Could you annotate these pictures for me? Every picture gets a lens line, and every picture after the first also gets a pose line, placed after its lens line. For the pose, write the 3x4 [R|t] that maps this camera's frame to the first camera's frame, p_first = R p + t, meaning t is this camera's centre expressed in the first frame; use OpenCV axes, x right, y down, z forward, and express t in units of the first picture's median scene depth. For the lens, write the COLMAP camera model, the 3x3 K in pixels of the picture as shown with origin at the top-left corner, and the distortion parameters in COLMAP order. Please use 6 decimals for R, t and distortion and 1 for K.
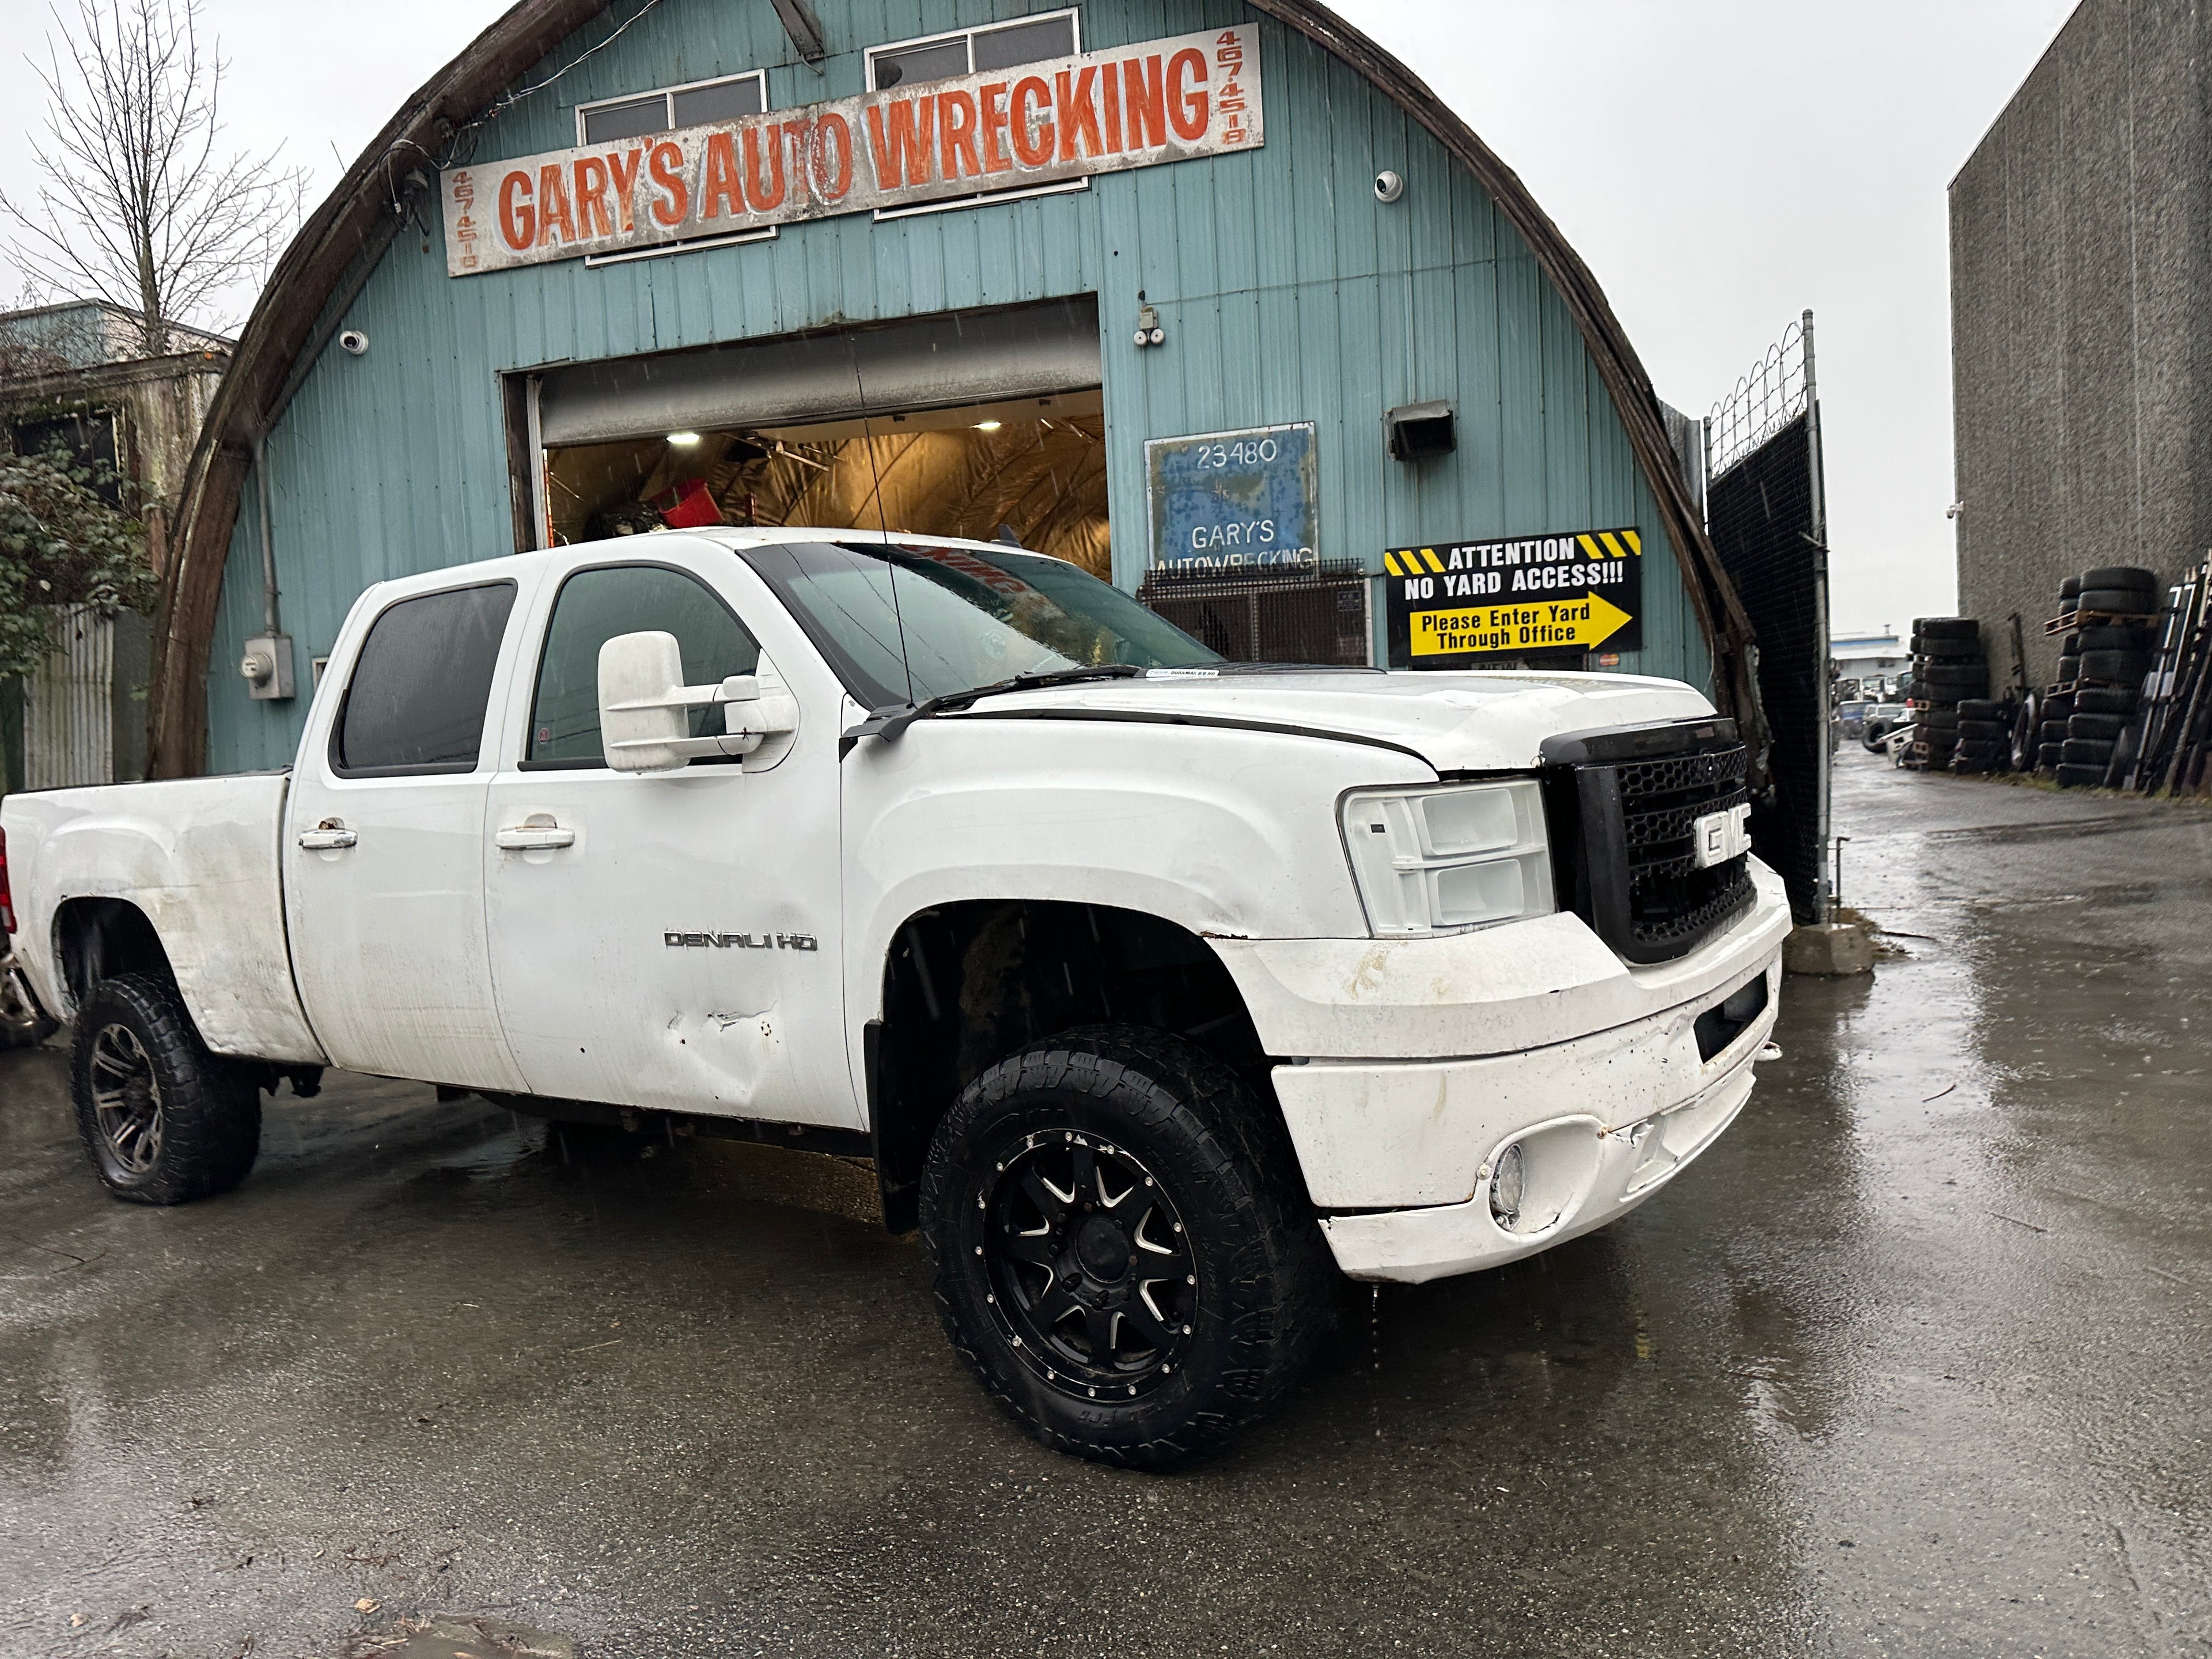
lens RADIAL K [[1534.8, 0, 1113.3], [0, 1534.8, 833.0], [0, 0, 1]] dist [0.172330, -0.343030]
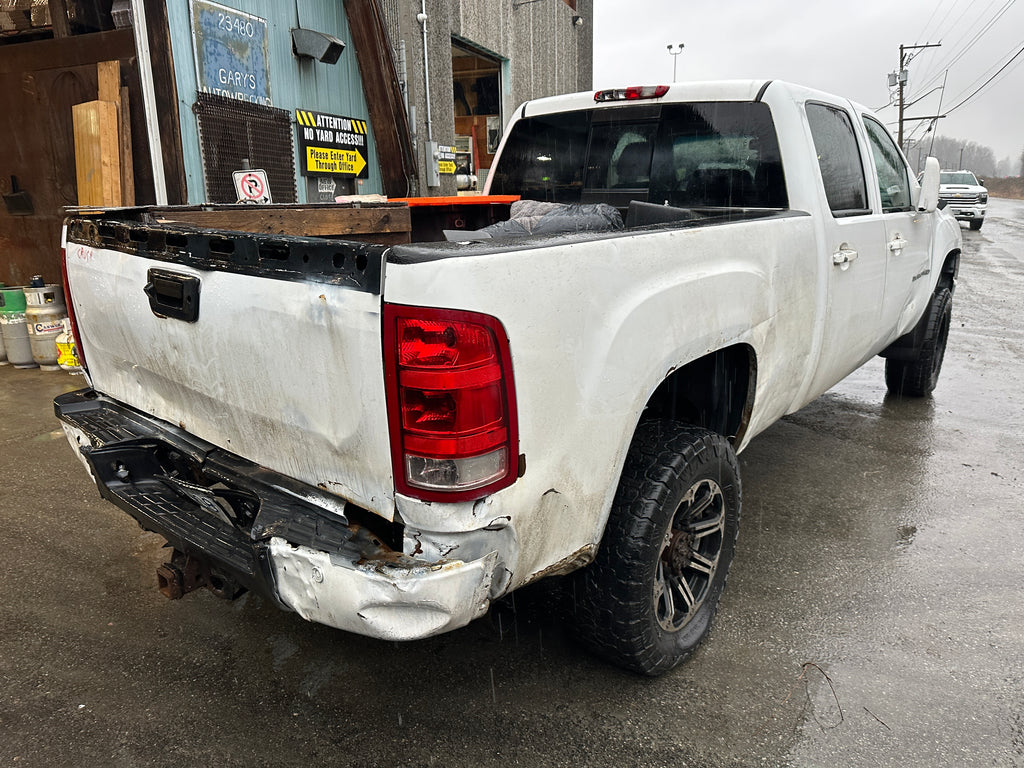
lens RADIAL K [[717.1, 0, 508.1], [0, 717.1, 380.6], [0, 0, 1]] dist [0.067437, -0.106271]
pose [[0.077415, -0.199271, 0.976882, -0.675760], [0.065833, 0.978706, 0.194426, -0.020304], [-0.994823, 0.049260, 0.088885, 0.681281]]
